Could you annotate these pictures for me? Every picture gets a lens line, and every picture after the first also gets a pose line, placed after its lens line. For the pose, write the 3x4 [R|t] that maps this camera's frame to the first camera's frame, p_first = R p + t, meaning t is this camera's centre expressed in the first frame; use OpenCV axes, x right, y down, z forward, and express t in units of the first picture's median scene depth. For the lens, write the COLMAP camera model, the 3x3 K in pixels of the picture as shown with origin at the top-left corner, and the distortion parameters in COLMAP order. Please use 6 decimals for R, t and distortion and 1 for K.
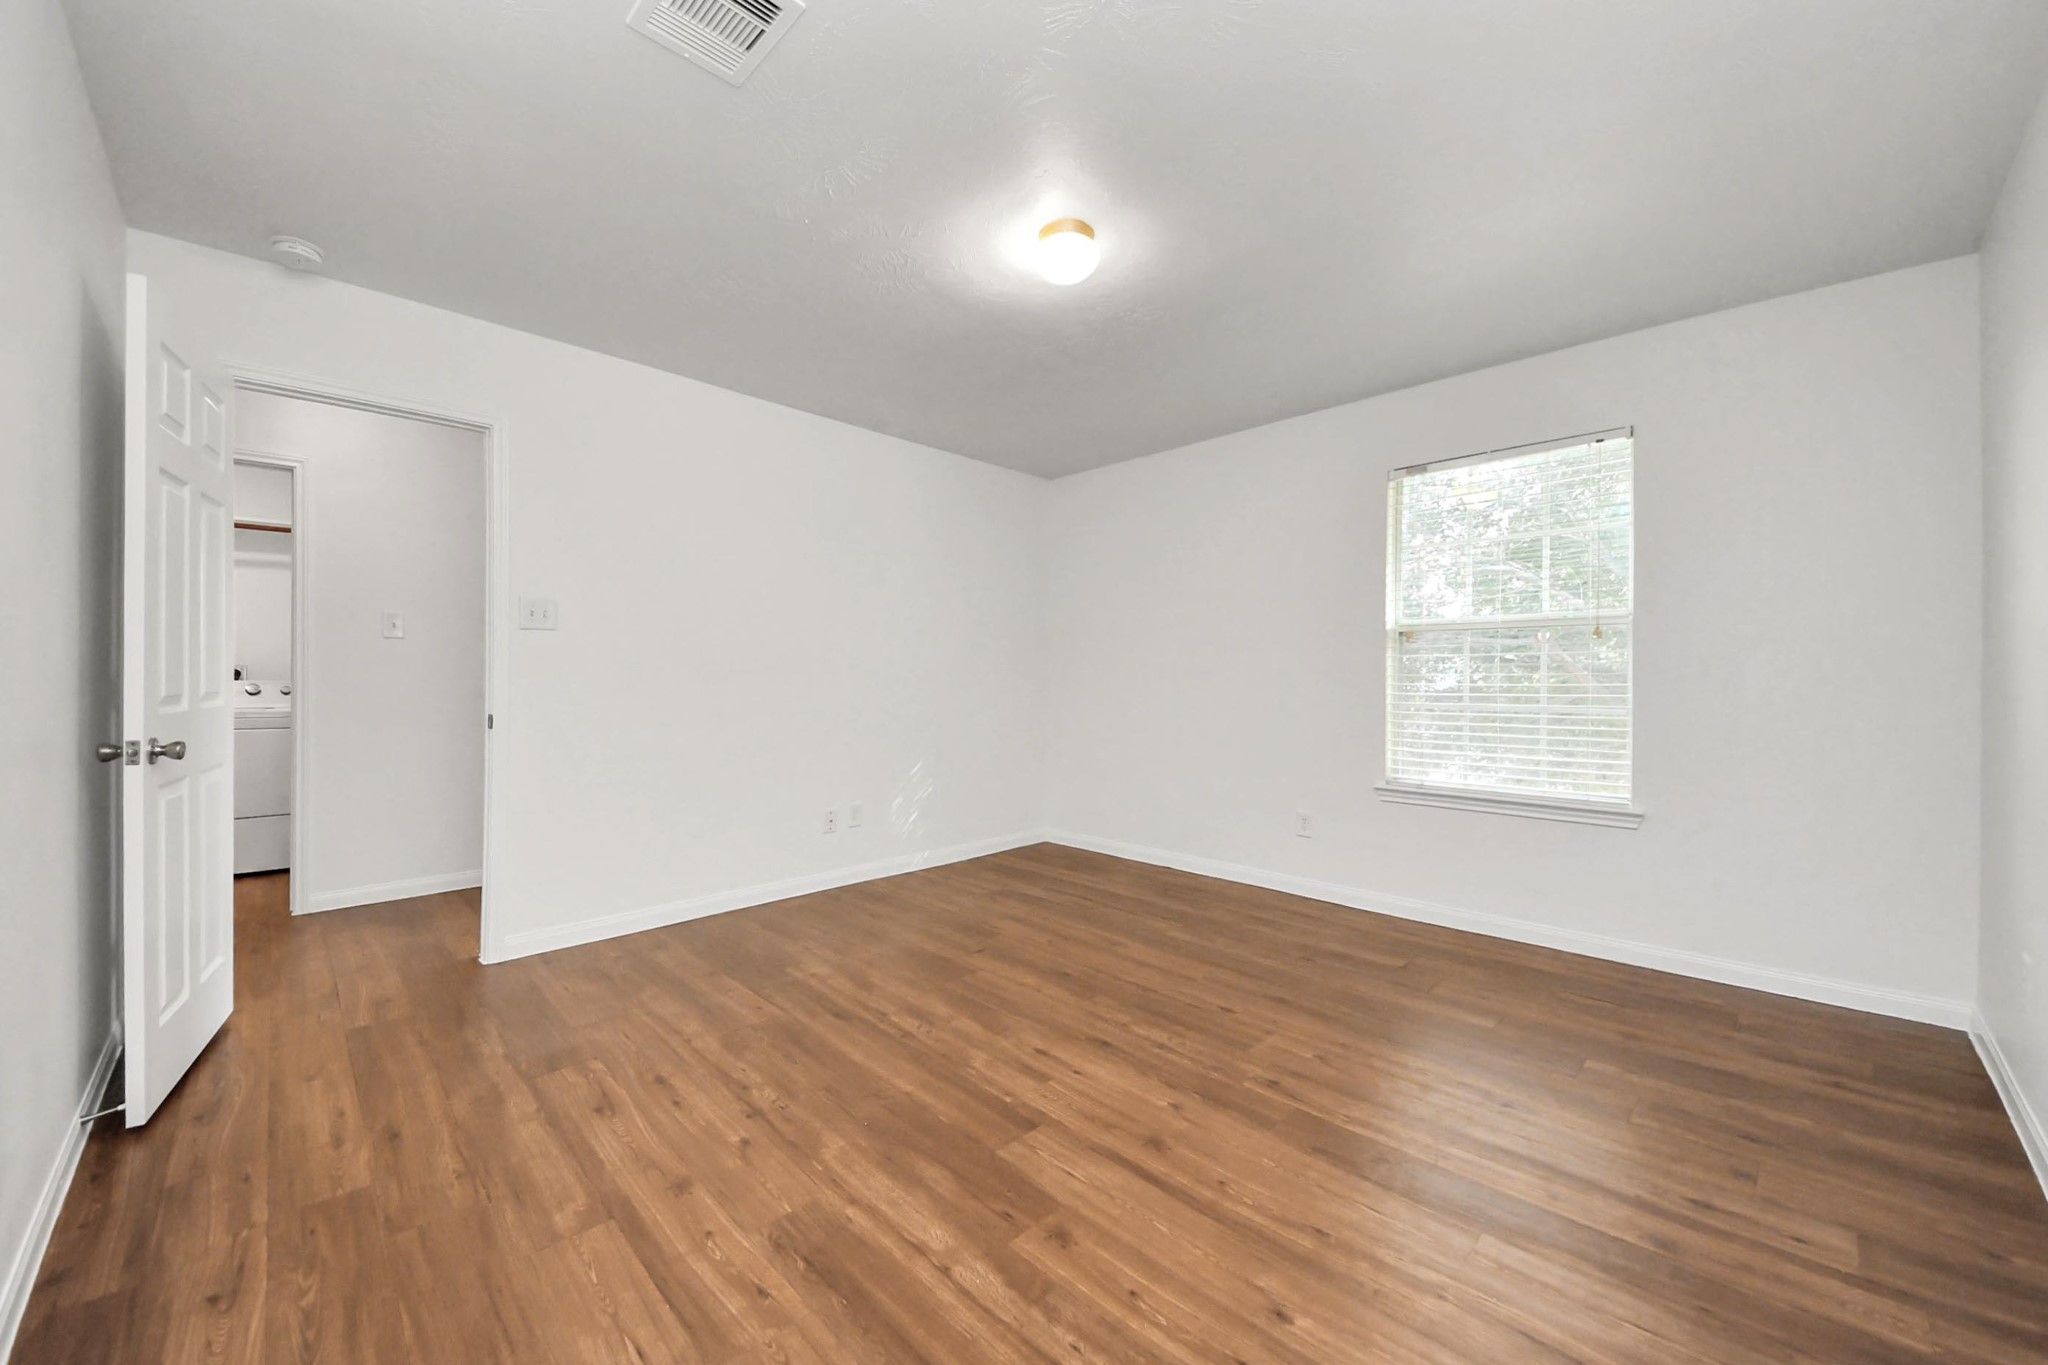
lens RADIAL K [[760.6, 0, 1024.0], [0, 760.6, 682.5], [0, 0, 1]] dist [0.031134, -0.000085]
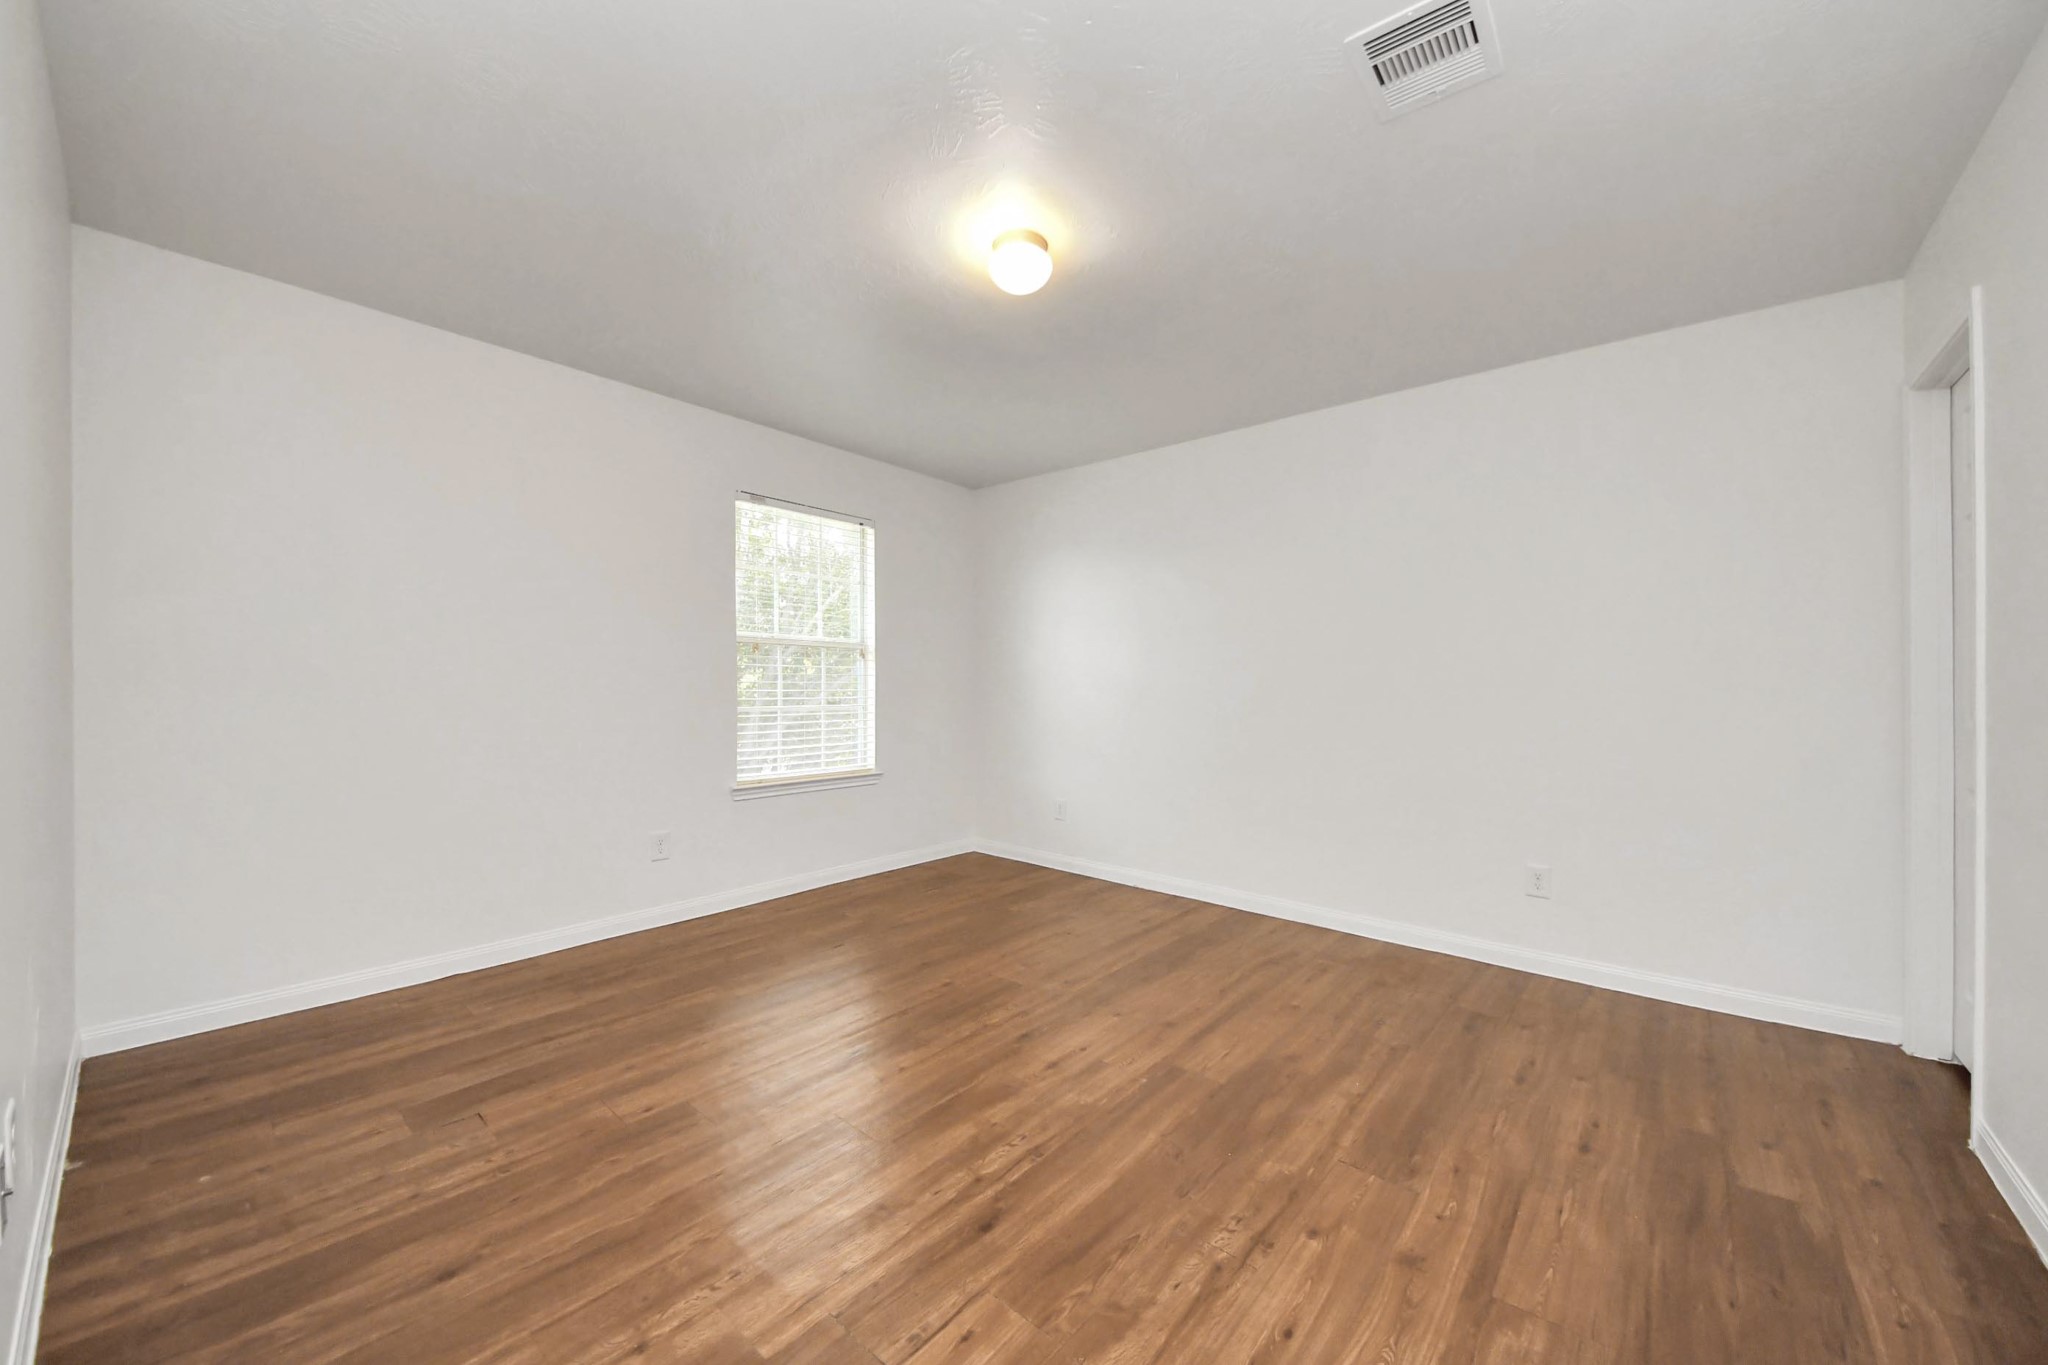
lens RADIAL K [[741.1, 0, 1015.5], [0, 741.1, 681.3], [0, 0, 1]] dist [0.040108, -0.013899]
pose [[-0.066900, 0.001627, 0.997758, -1.055865], [-0.005035, 0.999985, -0.001968, -0.019864], [-0.997747, -0.005156, -0.066891, 1.239017]]
